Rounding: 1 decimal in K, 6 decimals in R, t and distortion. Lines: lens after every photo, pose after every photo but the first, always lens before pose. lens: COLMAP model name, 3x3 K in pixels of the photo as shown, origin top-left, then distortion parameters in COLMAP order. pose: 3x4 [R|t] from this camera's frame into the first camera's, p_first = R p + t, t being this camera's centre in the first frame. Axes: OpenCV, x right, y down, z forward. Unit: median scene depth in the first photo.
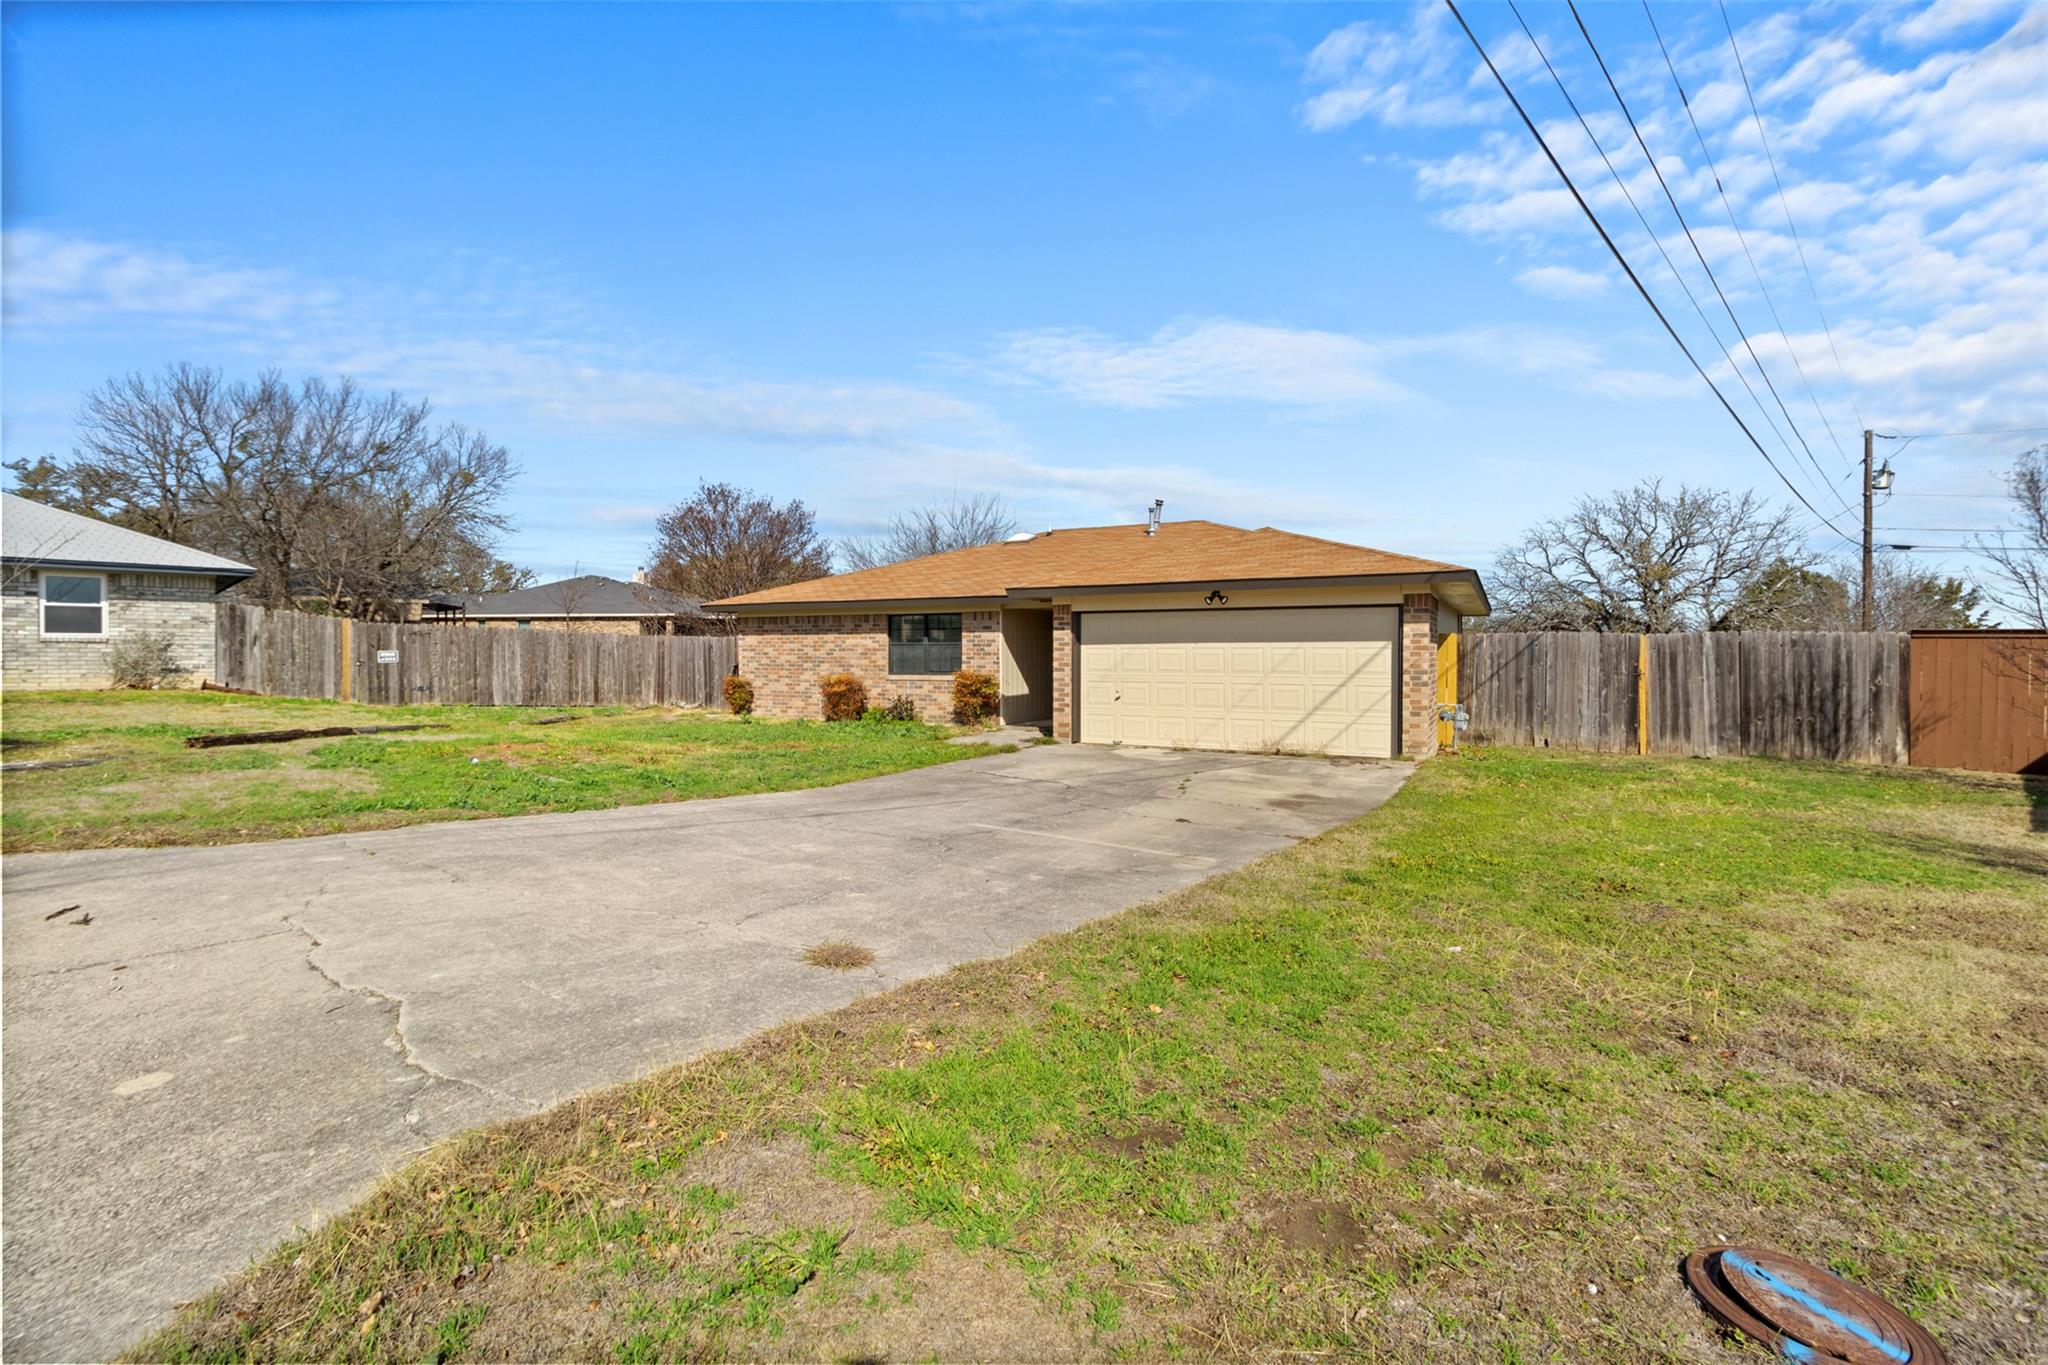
lens RADIAL K [[941.0, 0, 1033.3], [0, 941.0, 677.5], [0, 0, 1]] dist [0.006856, -0.001129]
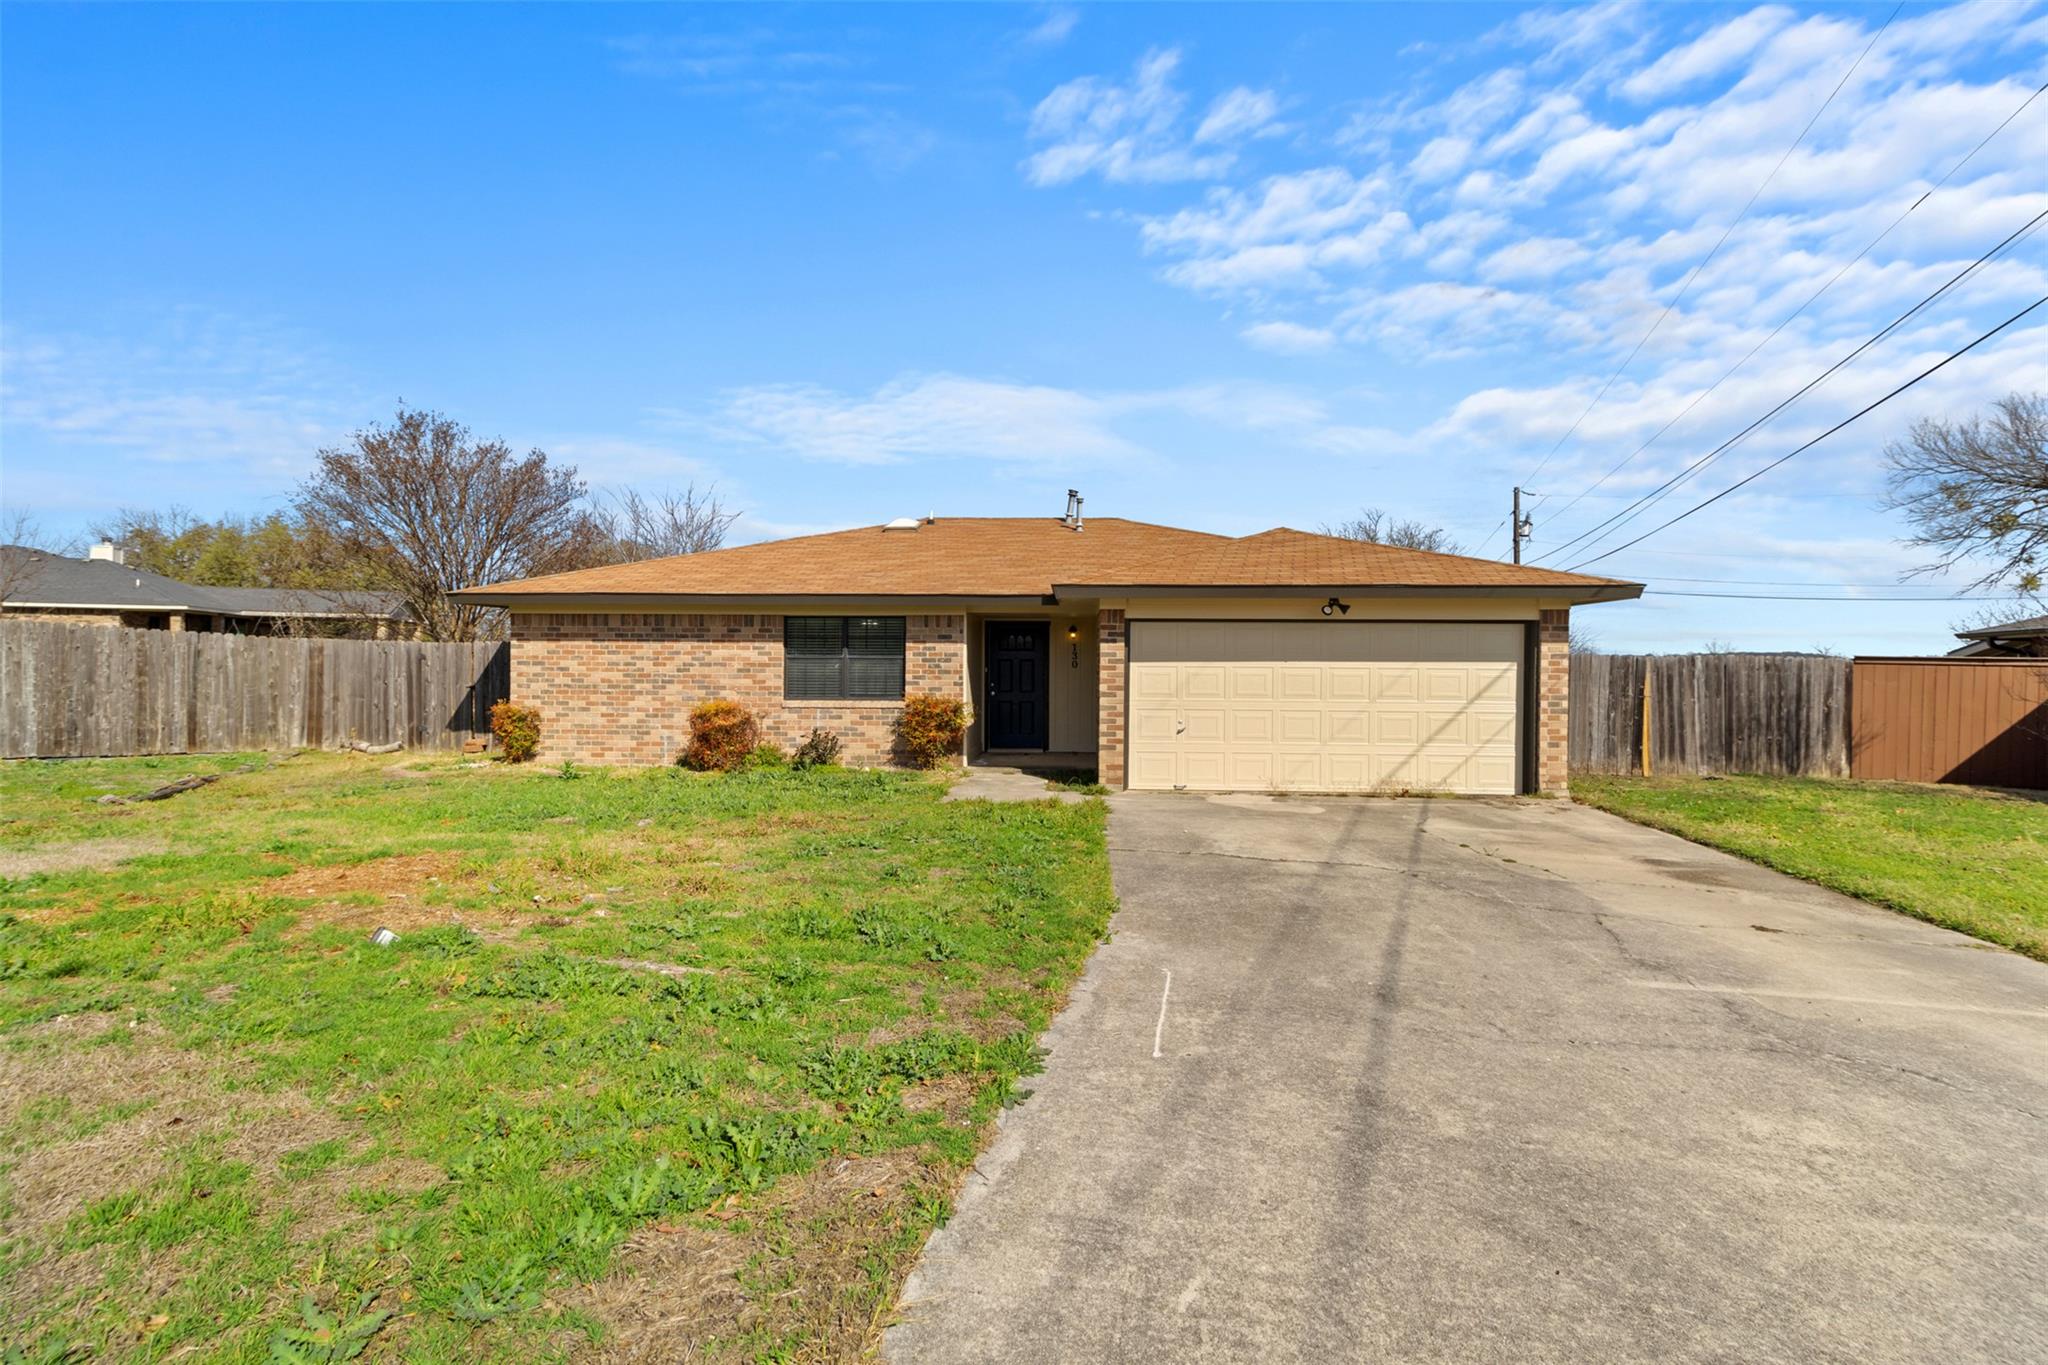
lens RADIAL K [[941.0, 0, 1018.0], [0, 941.0, 693.0], [0, 0, 1]] dist [0.006856, -0.001129]
pose [[0.907852, -0.004825, 0.419263, -0.355886], [0.003789, 0.999987, 0.003305, -0.012371], [-0.419274, -0.001412, 0.907859, 0.339691]]
